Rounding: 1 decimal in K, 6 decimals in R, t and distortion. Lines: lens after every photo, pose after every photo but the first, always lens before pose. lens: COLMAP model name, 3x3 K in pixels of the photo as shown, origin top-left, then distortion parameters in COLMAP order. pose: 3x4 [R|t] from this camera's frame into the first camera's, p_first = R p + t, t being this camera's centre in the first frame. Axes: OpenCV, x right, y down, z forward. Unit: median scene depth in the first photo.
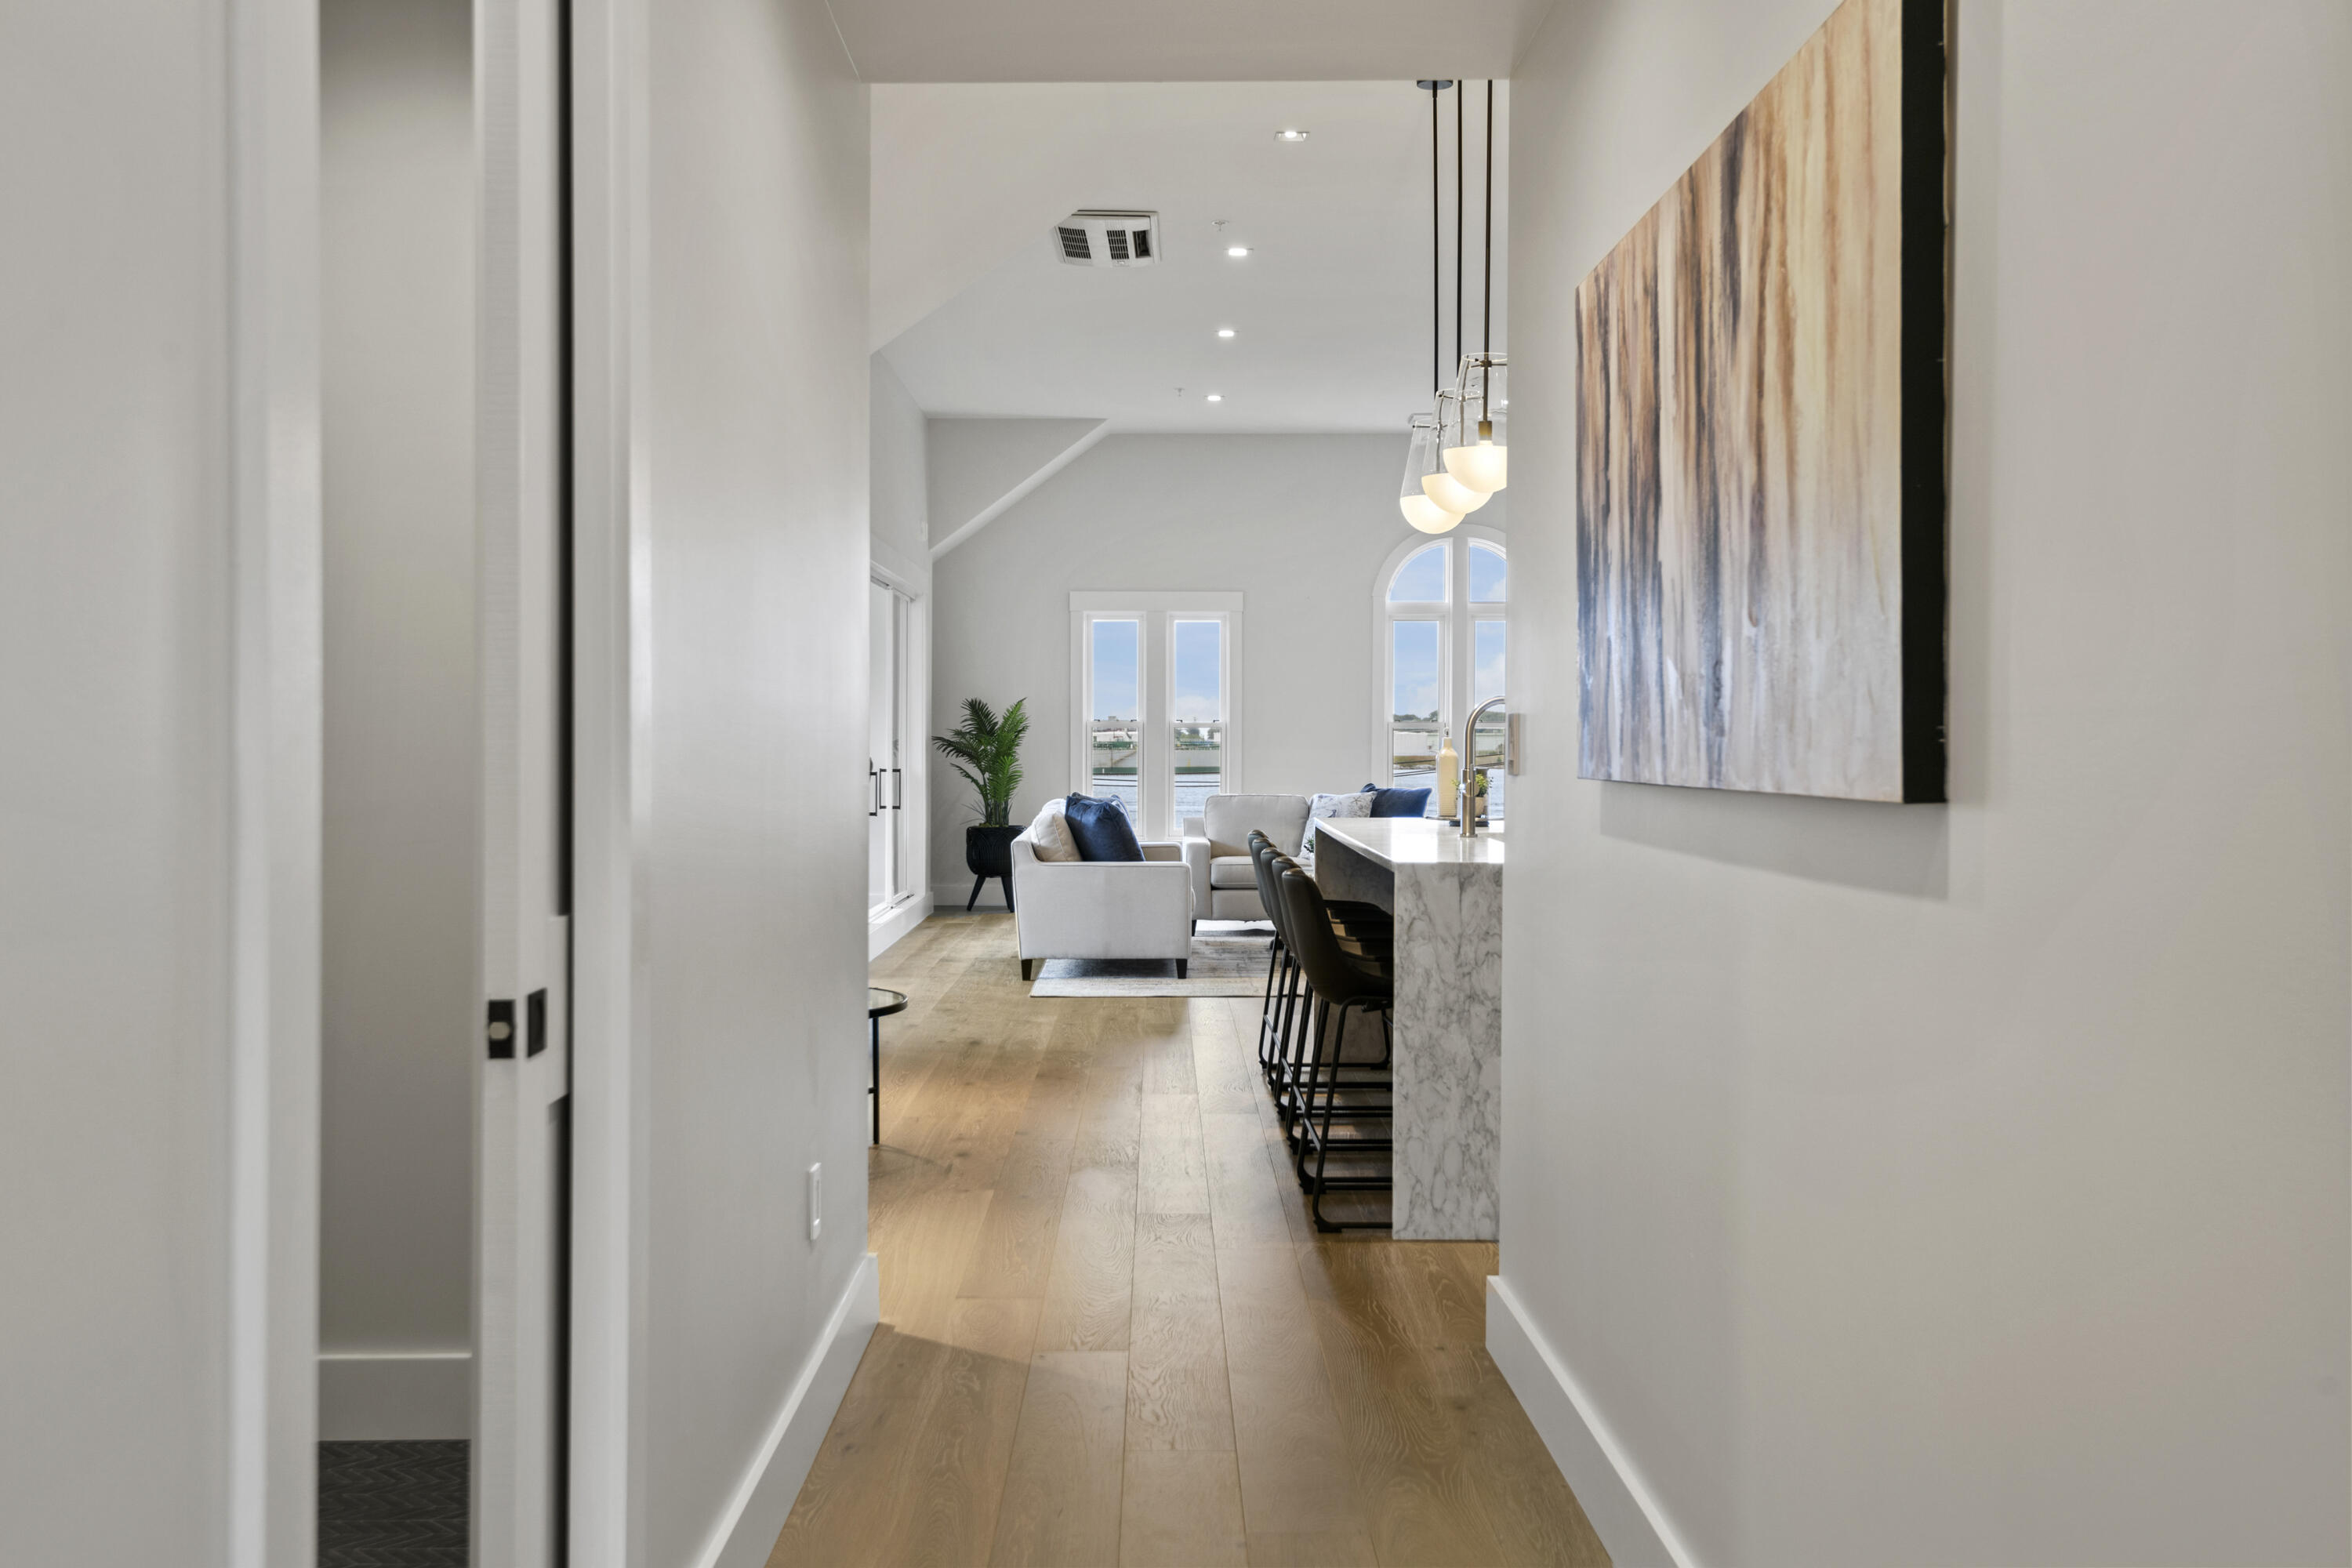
lens RADIAL K [[2317.9, 0, 1164.9], [0, 2317.9, 774.0], [0, 0, 1]] dist [0.037833, -0.019997]
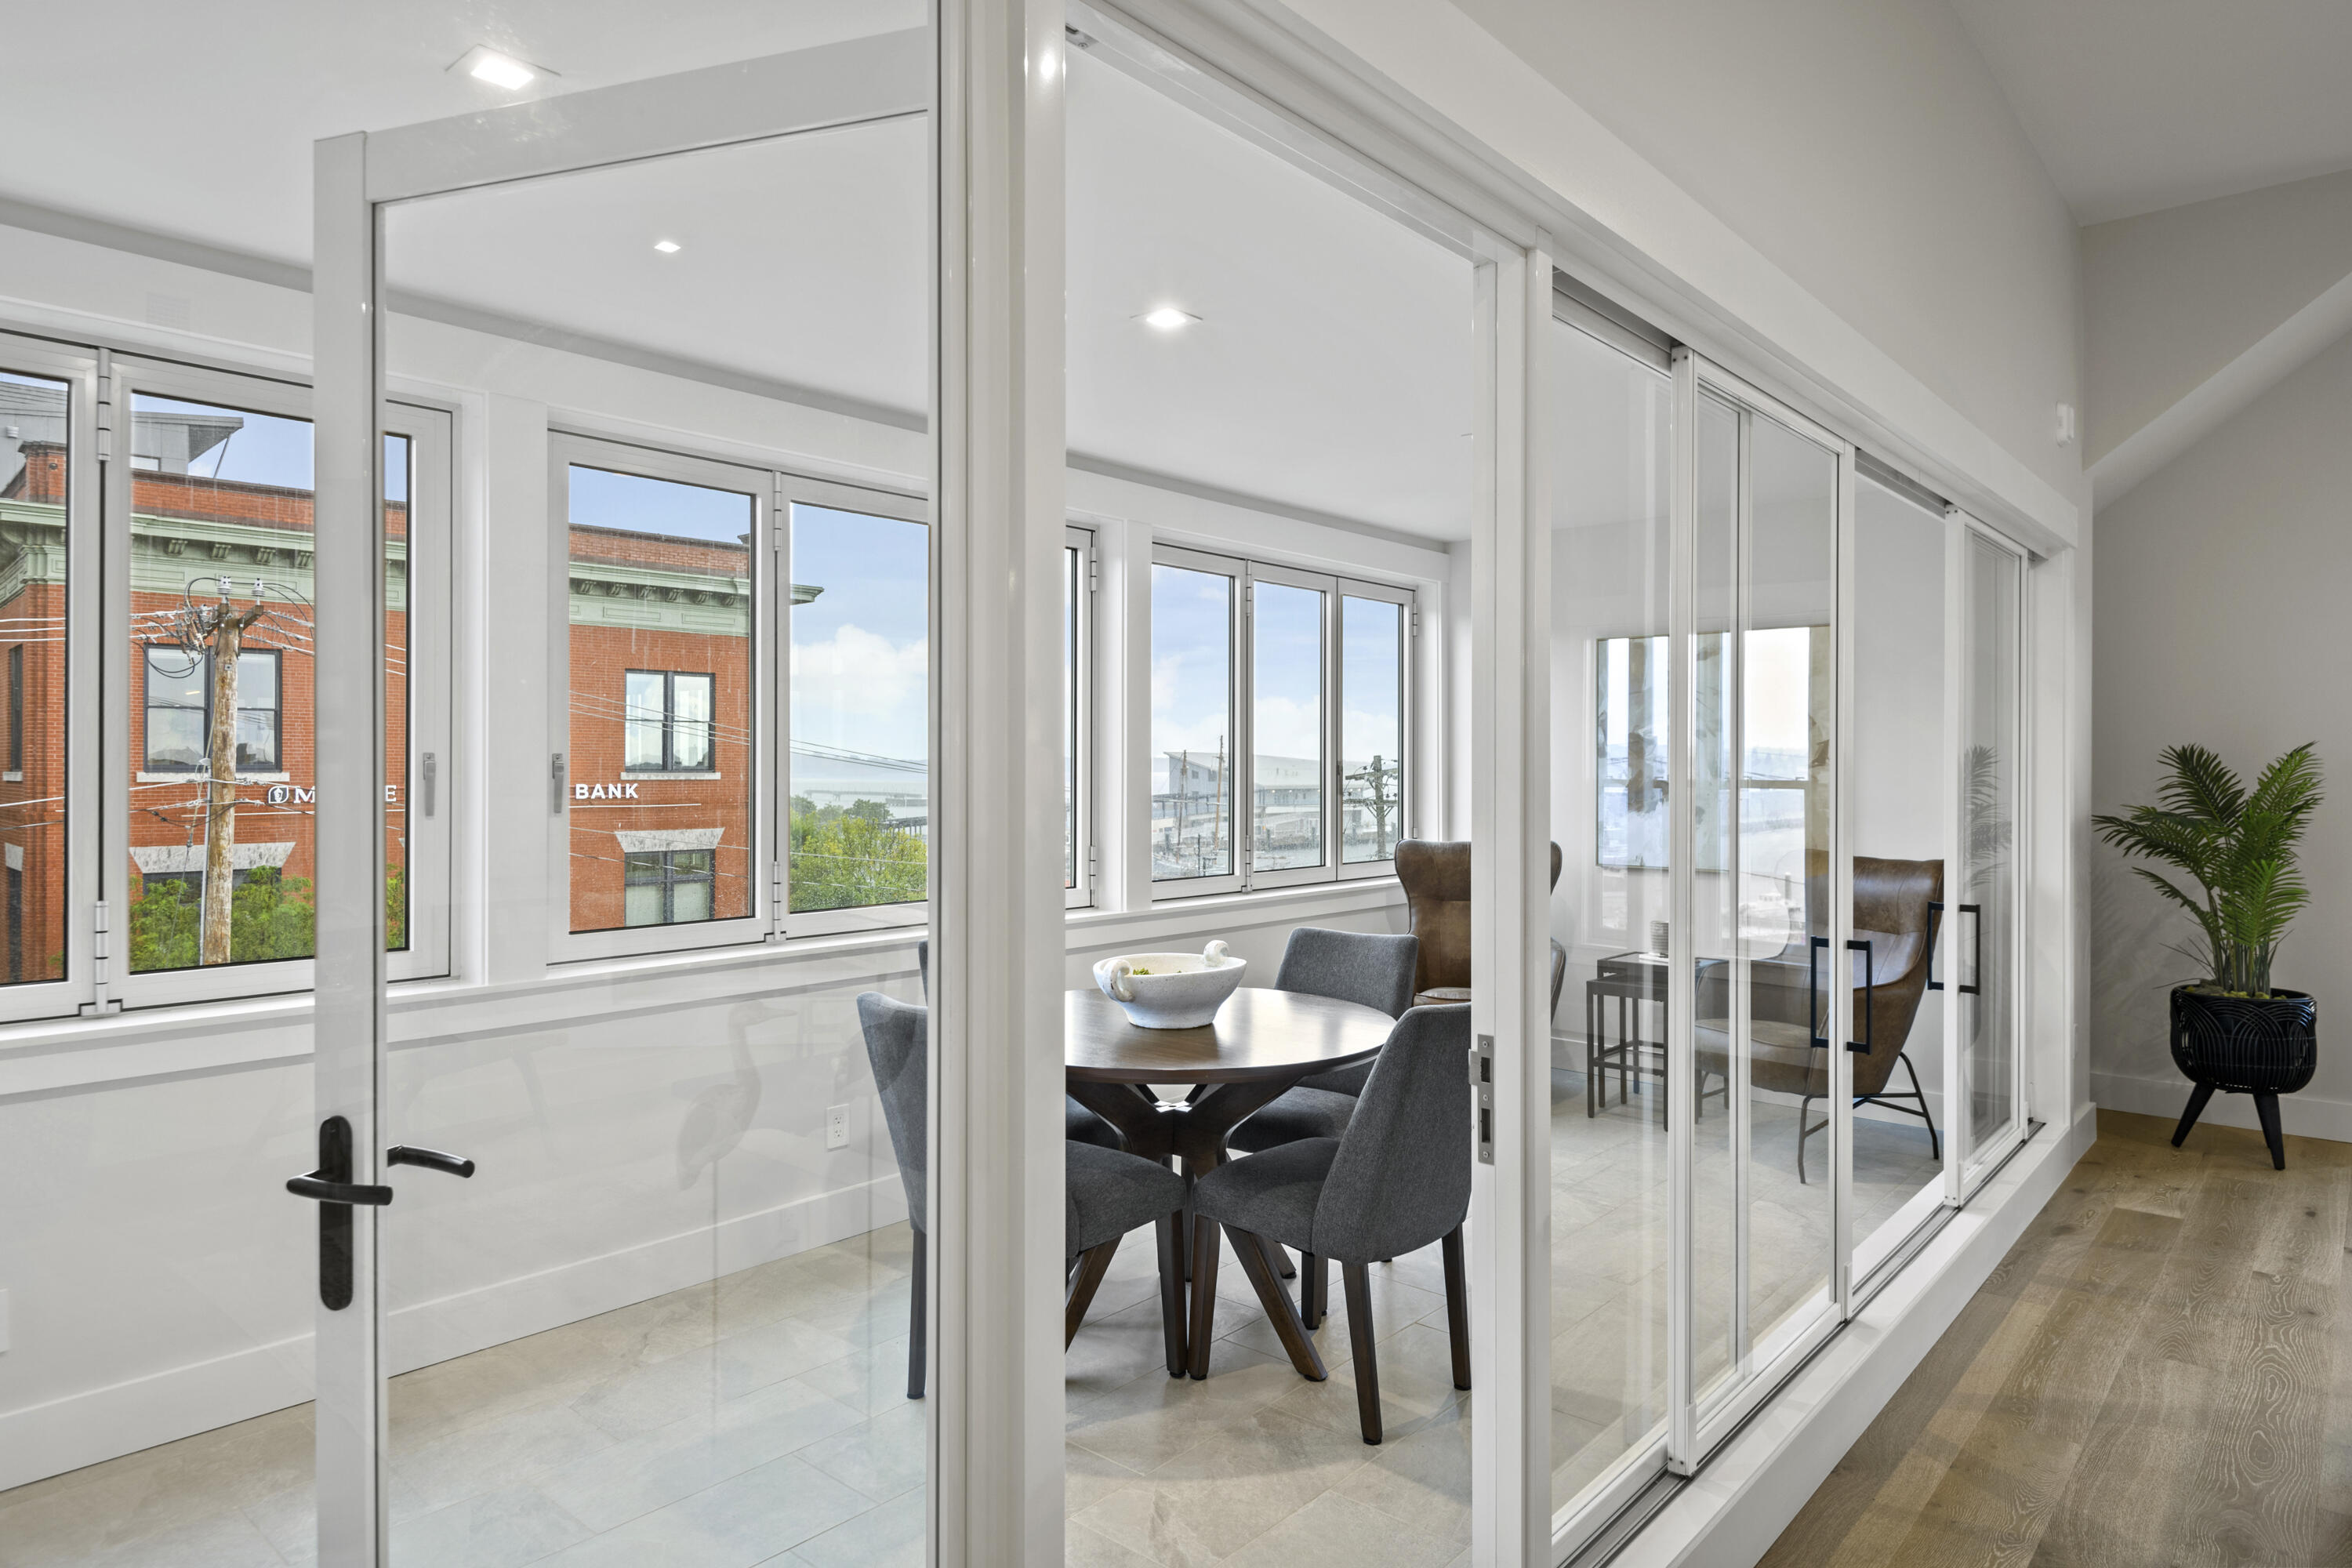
lens RADIAL K [[1383.7, 0, 1178.8], [0, 1383.7, 773.8], [0, 0, 1]] dist [-0.000609, -0.002125]
pose [[0.751553, 0.001258, -0.659672, -0.047504], [-0.008254, 0.999938, -0.007497, -0.021878], [0.659621, 0.011079, 0.751517, 0.613229]]
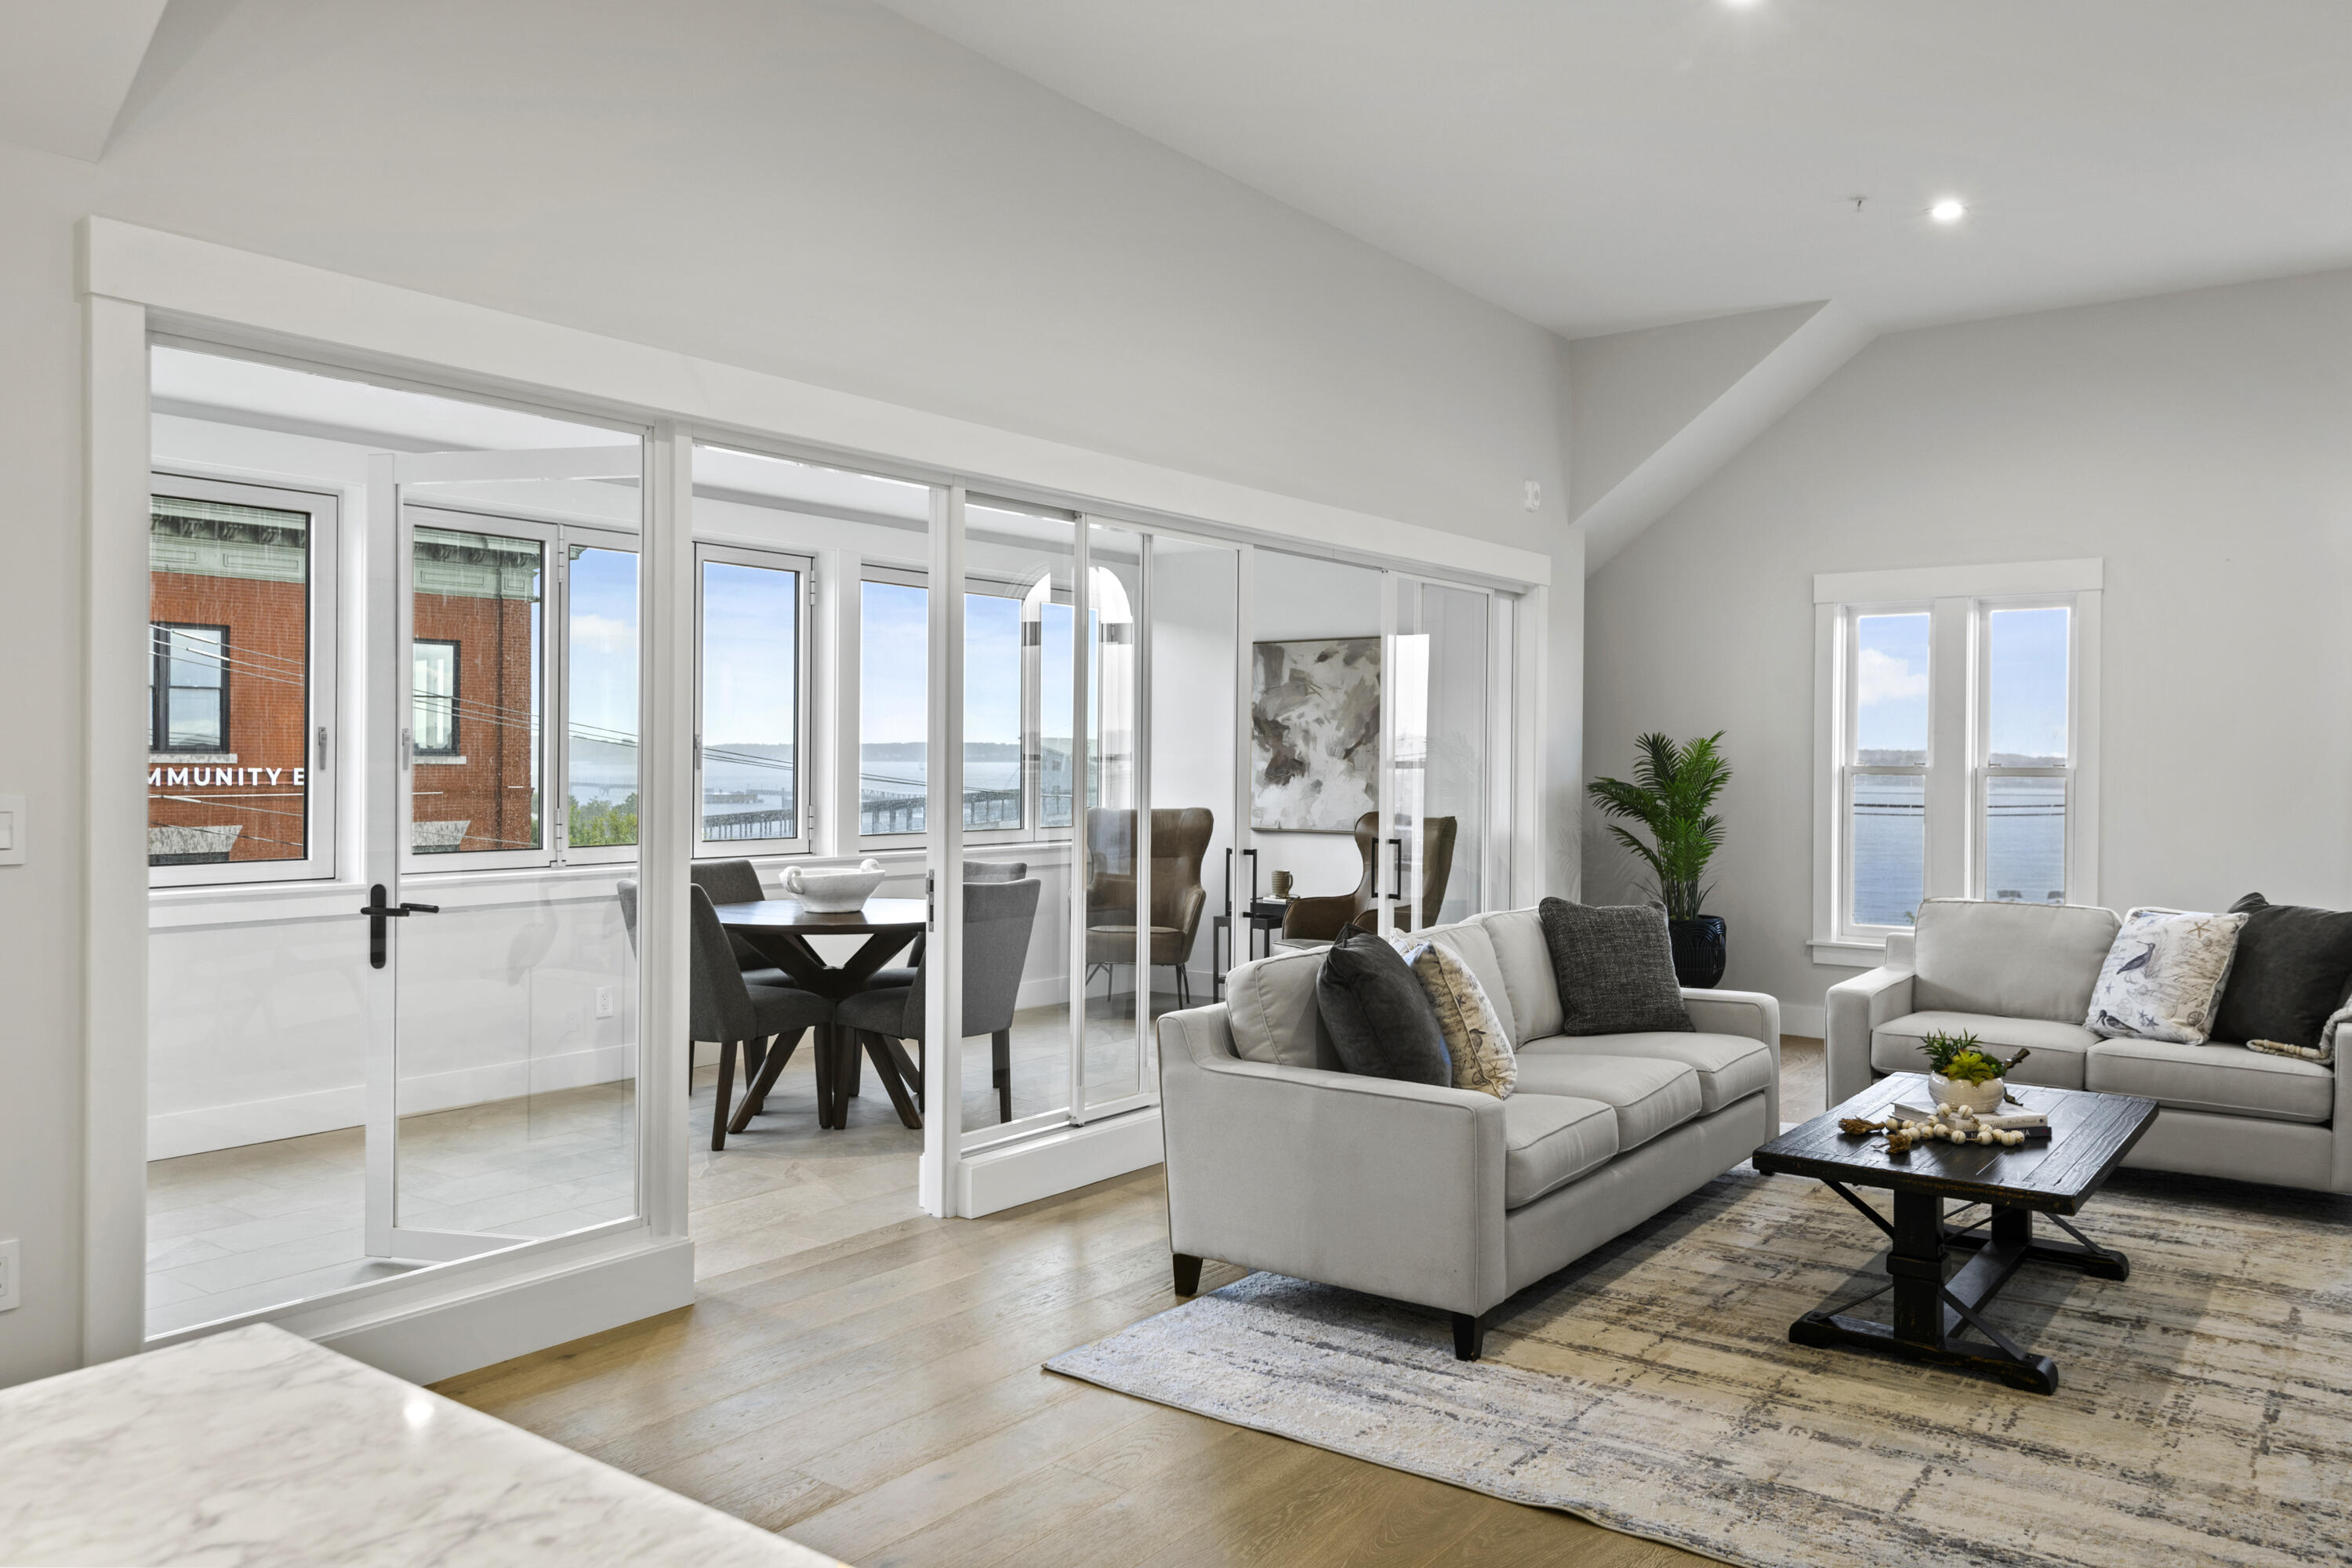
lens RADIAL K [[1735.5, 0, 1180.2], [0, 1735.5, 758.4], [0, 0, 1]] dist [0.023578, -0.011541]
pose [[0.800030, 0.003780, -0.599948, 0.119360], [-0.014110, 0.999822, -0.012517, -0.016339], [0.599794, 0.018479, 0.799941, 0.497380]]
